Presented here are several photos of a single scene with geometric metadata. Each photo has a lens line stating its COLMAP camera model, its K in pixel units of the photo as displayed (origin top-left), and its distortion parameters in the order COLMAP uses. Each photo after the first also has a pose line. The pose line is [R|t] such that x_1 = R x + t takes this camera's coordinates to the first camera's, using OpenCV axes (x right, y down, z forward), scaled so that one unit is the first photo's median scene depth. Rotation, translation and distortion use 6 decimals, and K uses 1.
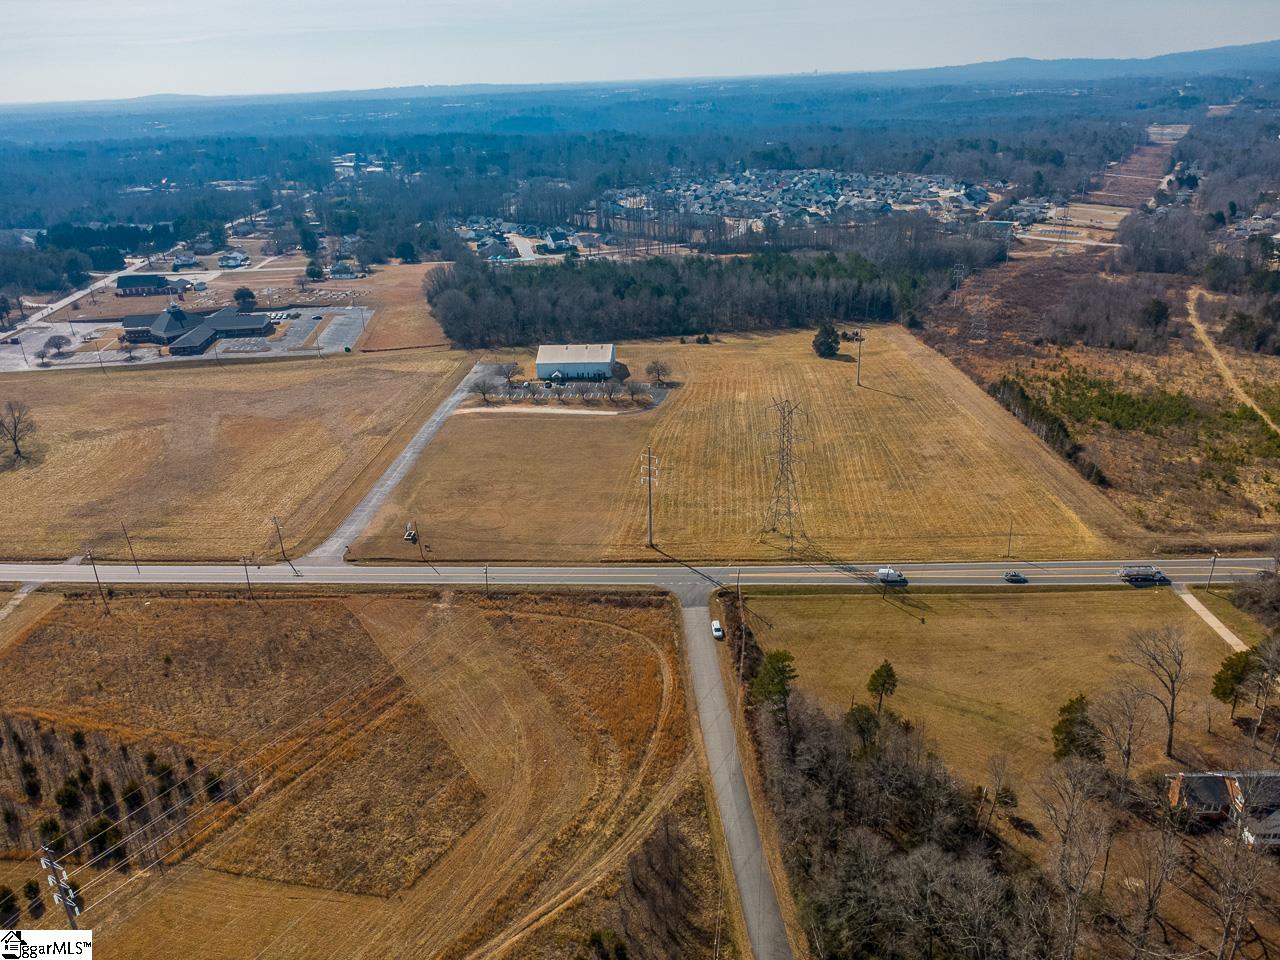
lens RADIAL K [[929.7, 0, 638.7], [0, 929.7, 528.1], [0, 0, 1]] dist [-0.000588, 0.005881]
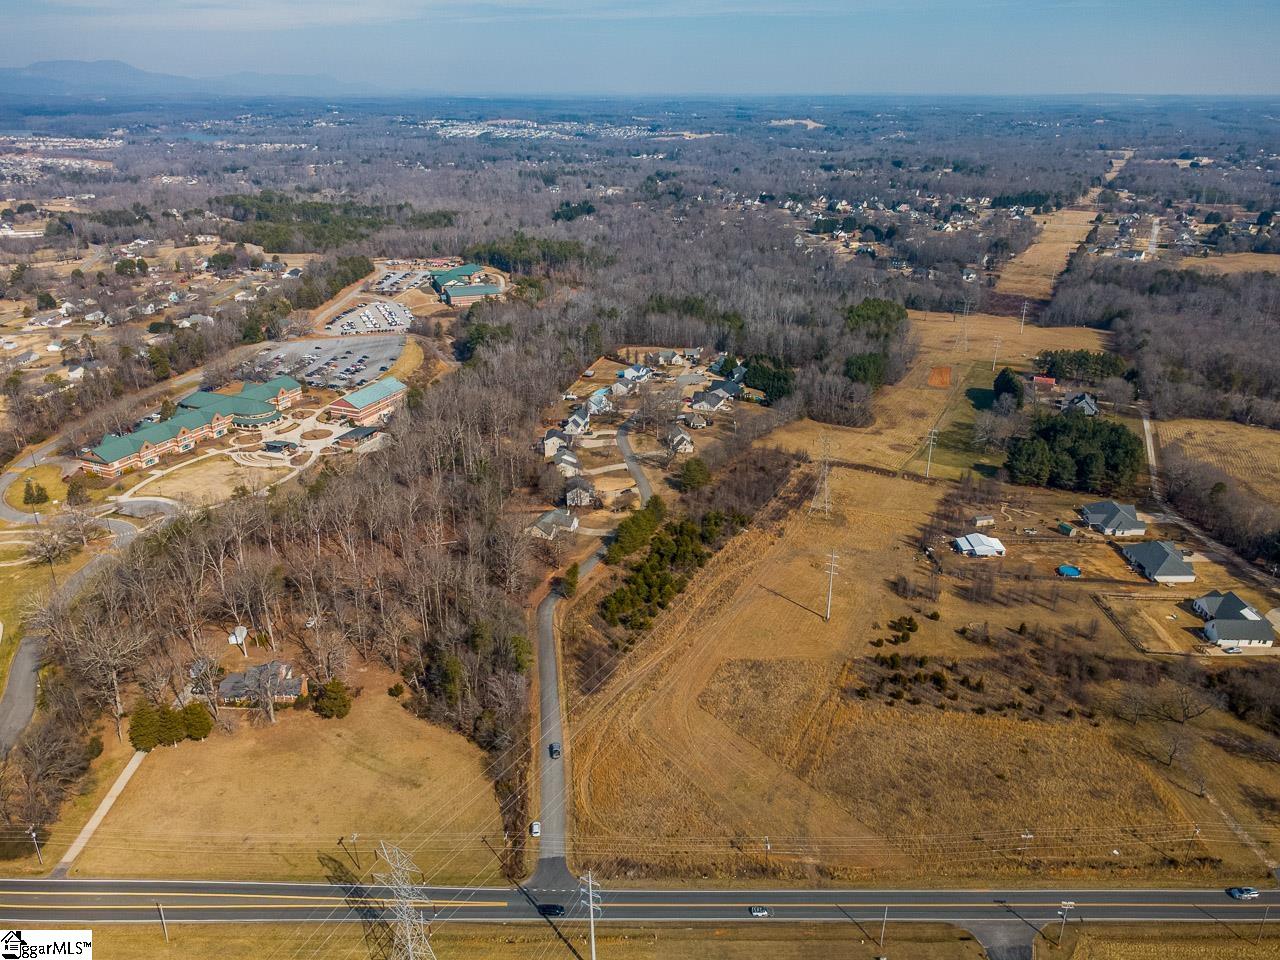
lens RADIAL K [[908.6, 0, 641.4], [0, 908.6, 474.2], [0, 0, 1]] dist [0.001511, 0.003809]
pose [[-0.998598, 0.046569, -0.025149, -0.016907], [0.011381, 0.653008, 0.757266, -0.520761], [0.051687, 0.755918, -0.652623, 0.749047]]
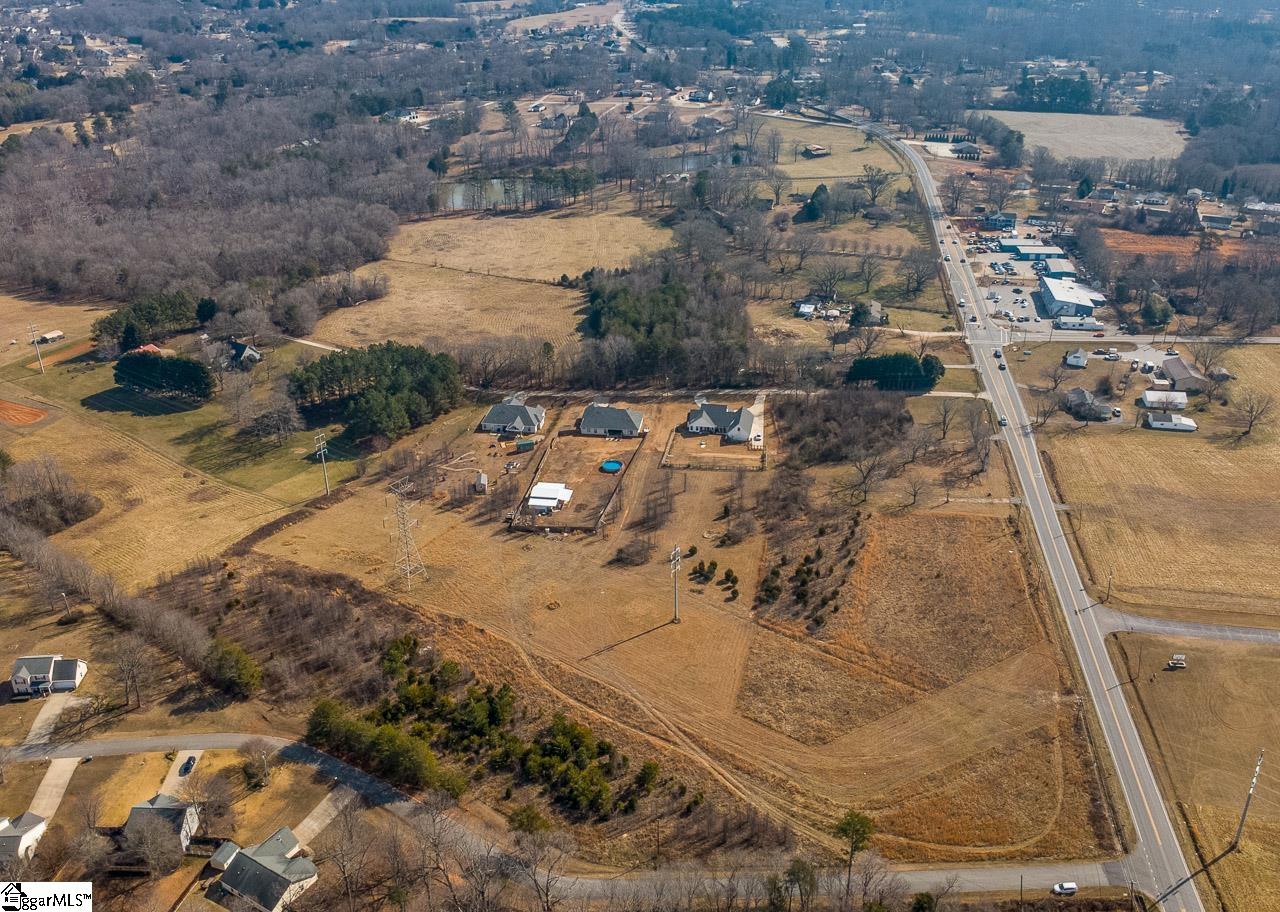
lens RADIAL K [[1141.6, 0, 652.5], [0, 1141.6, 420.1], [0, 0, 1]] dist [0.001690, 0.006906]
pose [[-0.080019, 0.453429, -0.887693, 0.514678], [-0.431980, 0.786803, 0.440835, -0.330845], [0.898326, 0.418741, 0.132913, 0.136975]]
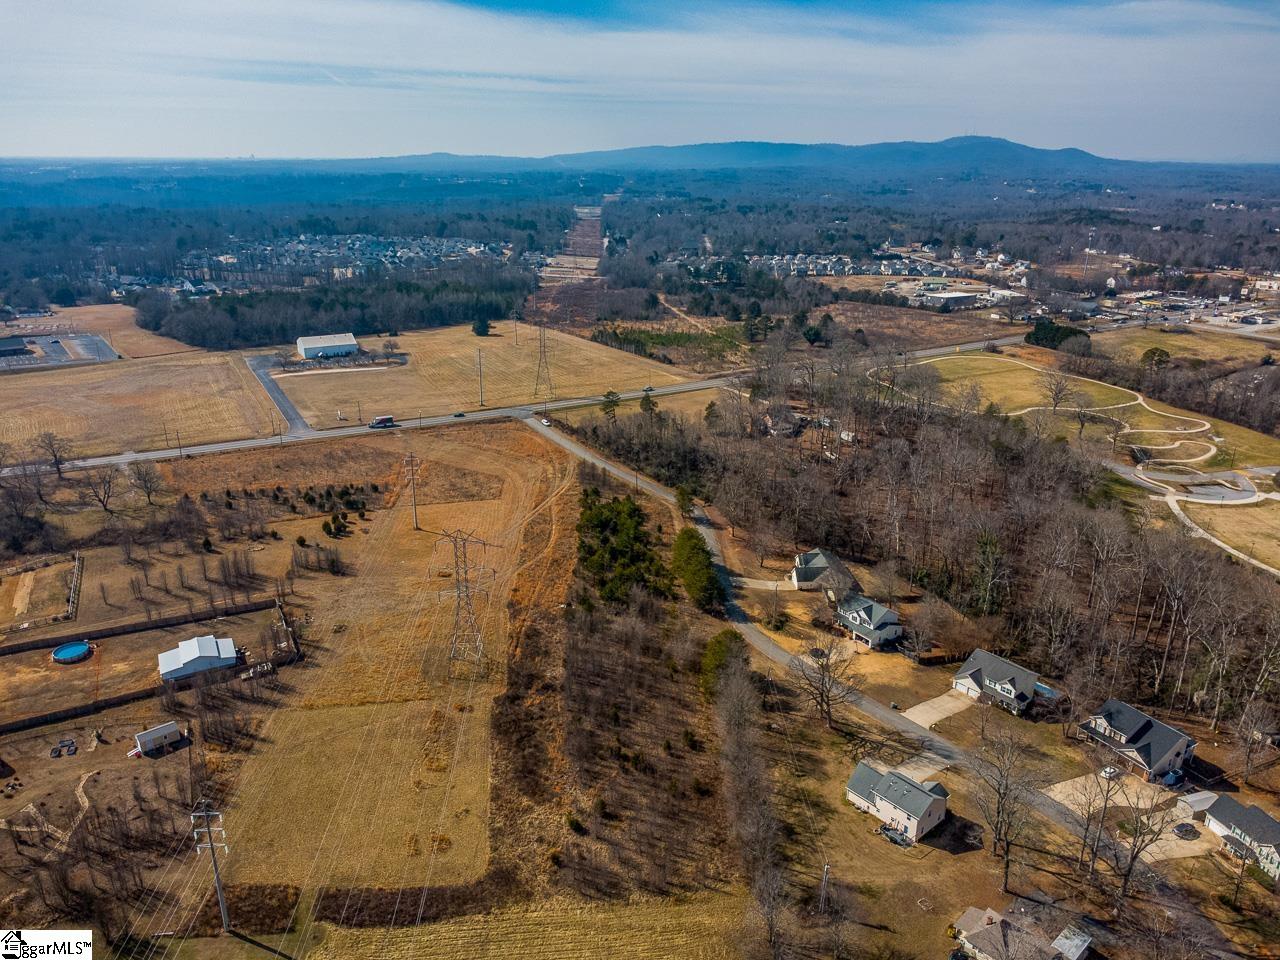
lens RADIAL K [[898.7, 0, 634.7], [0, 898.7, 481.2], [0, 0, 1]] dist [0.003971, 0.001659]
pose [[0.847665, -0.144392, 0.510504, -0.419461], [0.201779, 0.977682, -0.058514, 0.209792], [-0.490662, 0.152609, 0.857882, -0.415270]]
